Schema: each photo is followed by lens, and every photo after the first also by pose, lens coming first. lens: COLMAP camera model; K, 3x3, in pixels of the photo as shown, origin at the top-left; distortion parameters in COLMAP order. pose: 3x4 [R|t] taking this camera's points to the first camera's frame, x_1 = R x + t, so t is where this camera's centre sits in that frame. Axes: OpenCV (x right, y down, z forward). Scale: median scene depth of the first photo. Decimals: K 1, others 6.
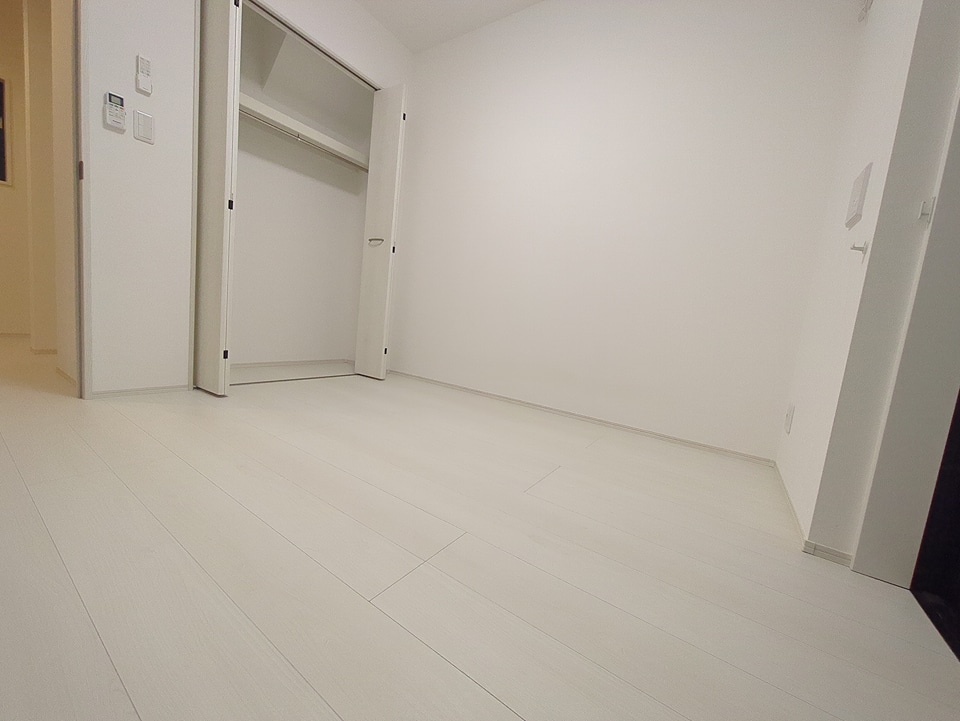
lens RADIAL K [[381.6, 0, 479.8], [0, 381.6, 357.6], [0, 0, 1]] dist [-0.002033, 0.000203]
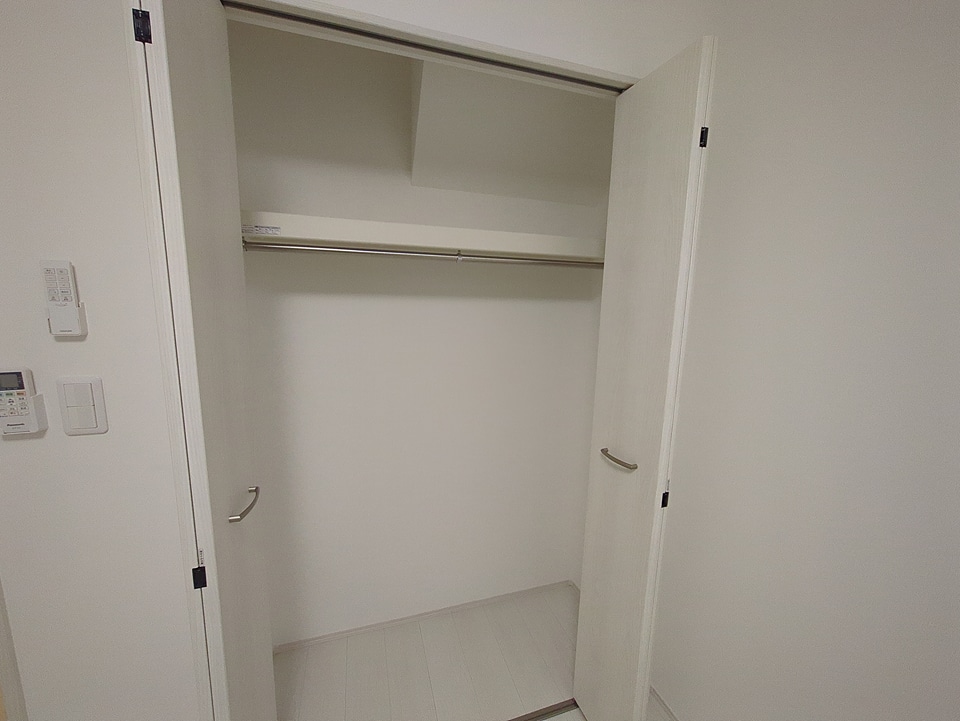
lens RADIAL K [[383.0, 0, 466.4], [0, 383.0, 360.1], [0, 0, 1]] dist [0.000222, -0.000001]
pose [[0.789765, 0.001201, -0.613408, -0.148549], [-0.005206, 0.999975, -0.004745, -0.416799], [0.613387, 0.006941, 0.789752, 0.579890]]
